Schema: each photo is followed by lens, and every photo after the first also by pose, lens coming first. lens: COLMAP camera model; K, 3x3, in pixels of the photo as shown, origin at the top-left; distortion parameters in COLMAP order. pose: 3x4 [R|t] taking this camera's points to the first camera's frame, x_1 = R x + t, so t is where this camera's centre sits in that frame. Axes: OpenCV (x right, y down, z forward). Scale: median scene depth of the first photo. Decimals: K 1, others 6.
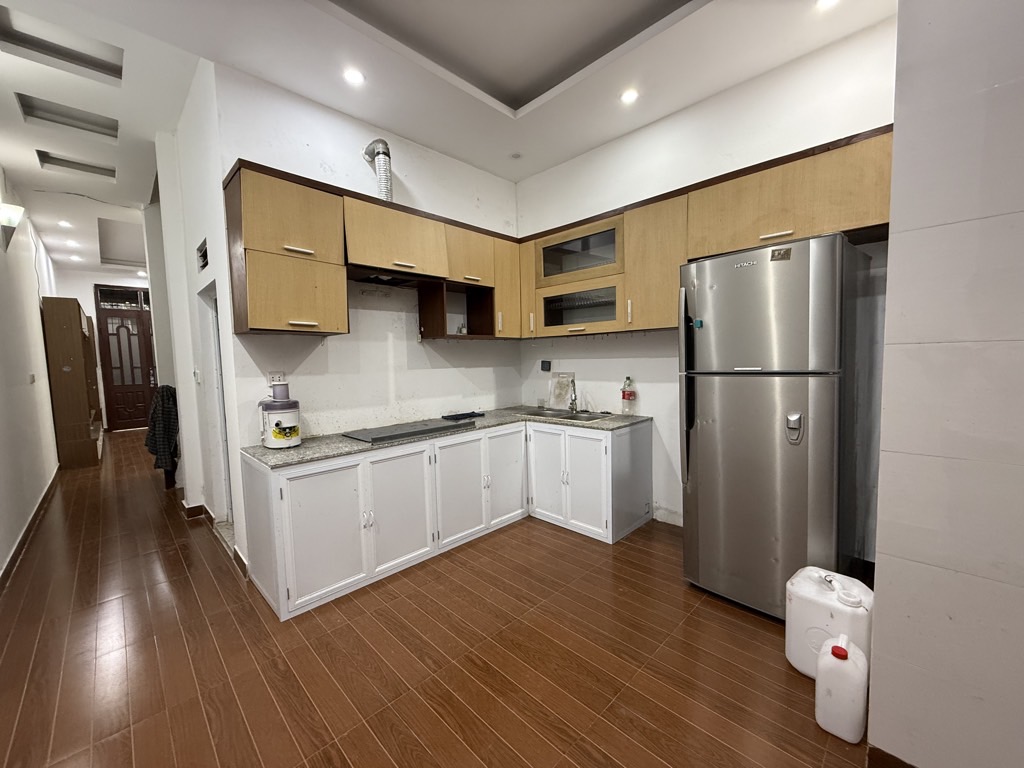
lens RADIAL K [[408.1, 0, 512.0], [0, 408.1, 384.0], [0, 0, 1]] dist [-0.000400, 0.000364]
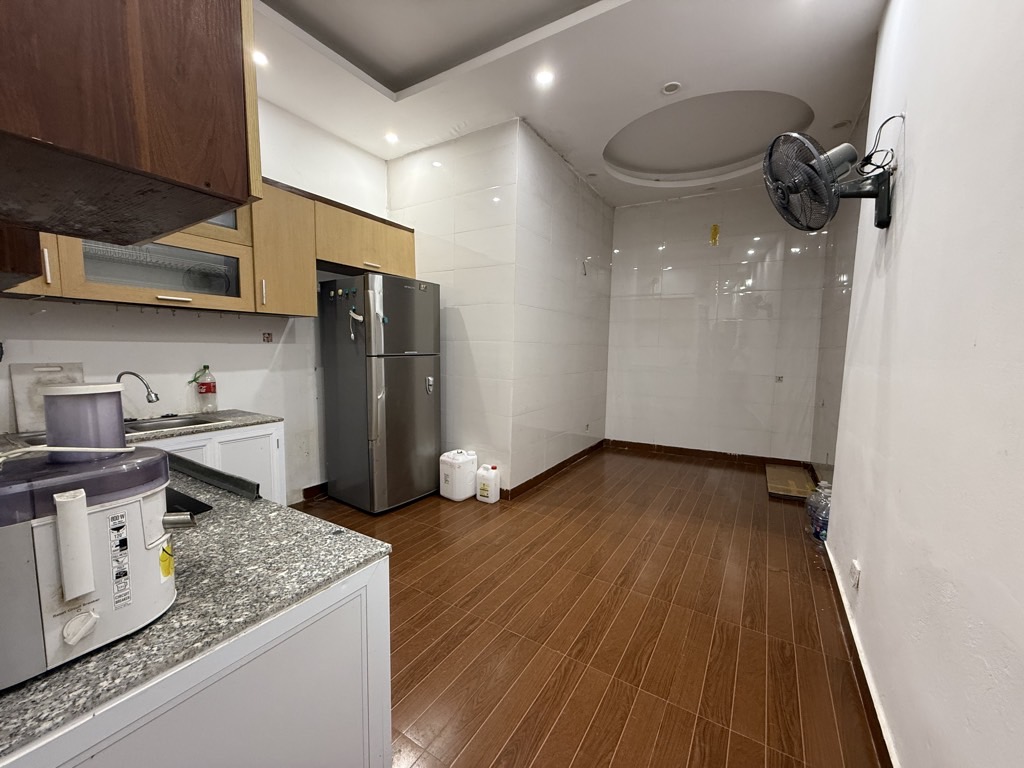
lens RADIAL K [[408.1, 0, 512.0], [0, 408.1, 384.0], [0, 0, 1]] dist [-0.000400, 0.000364]
pose [[-0.229747, -0.066540, 0.970973, -0.825003], [0.055811, 0.995118, 0.081400, -0.016984], [-0.971649, 0.072892, -0.224912, 0.744721]]
